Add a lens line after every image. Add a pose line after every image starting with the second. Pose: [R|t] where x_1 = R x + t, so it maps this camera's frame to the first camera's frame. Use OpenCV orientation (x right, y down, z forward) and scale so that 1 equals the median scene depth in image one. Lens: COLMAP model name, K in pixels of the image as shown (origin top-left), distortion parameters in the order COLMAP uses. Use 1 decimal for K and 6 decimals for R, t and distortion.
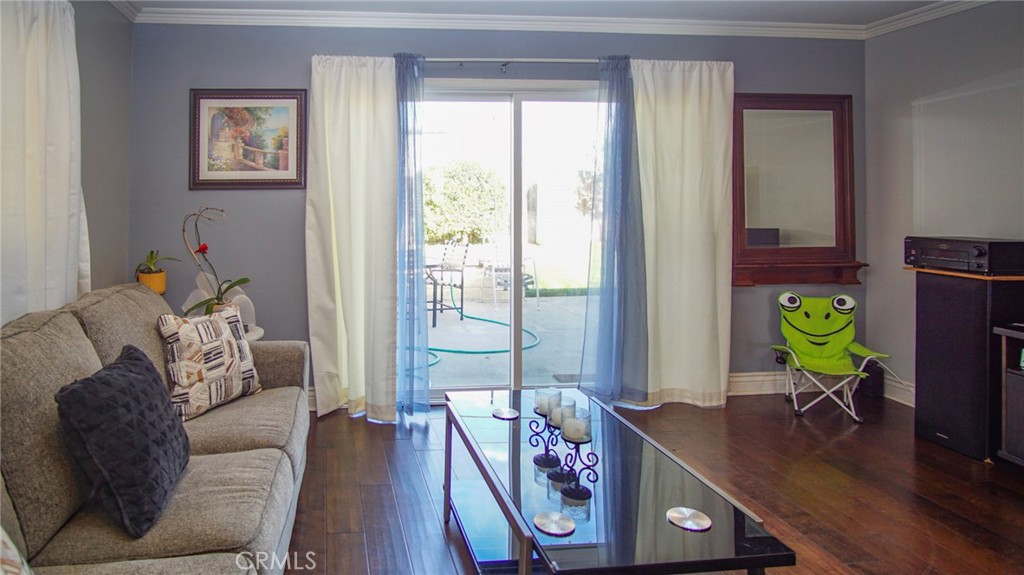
lens RADIAL K [[616.9, 0, 430.5], [0, 616.9, 181.3], [0, 0, 1]] dist [-0.033134, 0.007746]
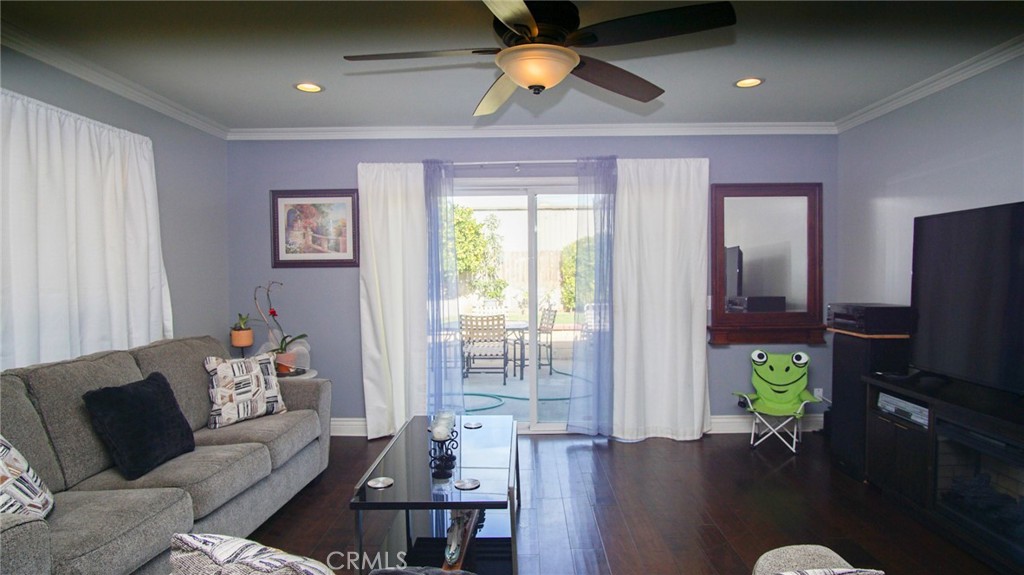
lens RADIAL K [[566.9, 0, 543.3], [0, 566.9, 281.1], [0, 0, 1]] dist [-0.027566, 0.004566]
pose [[0.996692, -0.004372, -0.081155, 0.281078], [0.008210, 0.998860, 0.047023, -0.010079], [0.080857, -0.047534, 0.995592, -0.152307]]
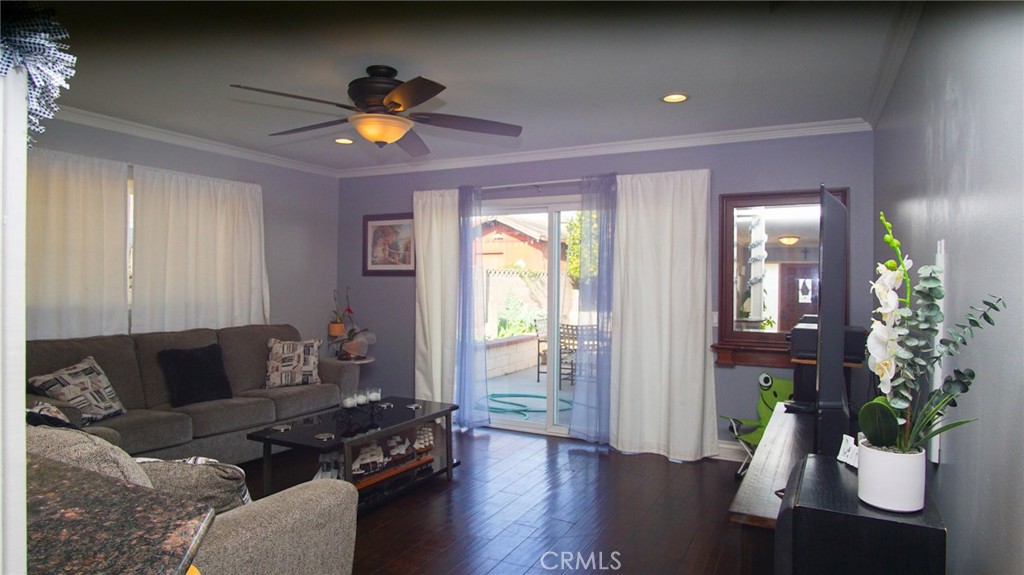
lens RADIAL K [[600.1, 0, 530.4], [0, 600.1, 270.3], [0, 0, 1]] dist [-0.016719, -0.001883]
pose [[0.852439, 0.002596, -0.522820, 0.848760], [0.002571, 0.999955, 0.009157, -0.015599], [0.522820, -0.009150, 0.852394, -0.153877]]
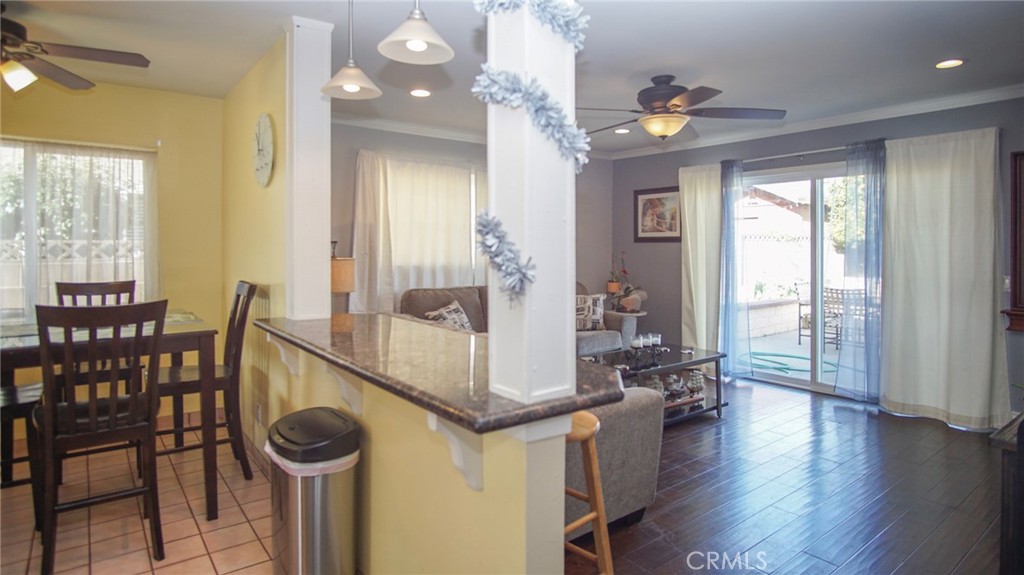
lens RADIAL K [[566.9, 0, 518.4], [0, 566.9, 245.3], [0, 0, 1]] dist [-0.027566, 0.004566]
pose [[0.545005, 0.004669, -0.838420, 0.920252], [0.021936, 0.999563, 0.019825, -0.020708], [0.838146, -0.029196, 0.544664, -0.296528]]
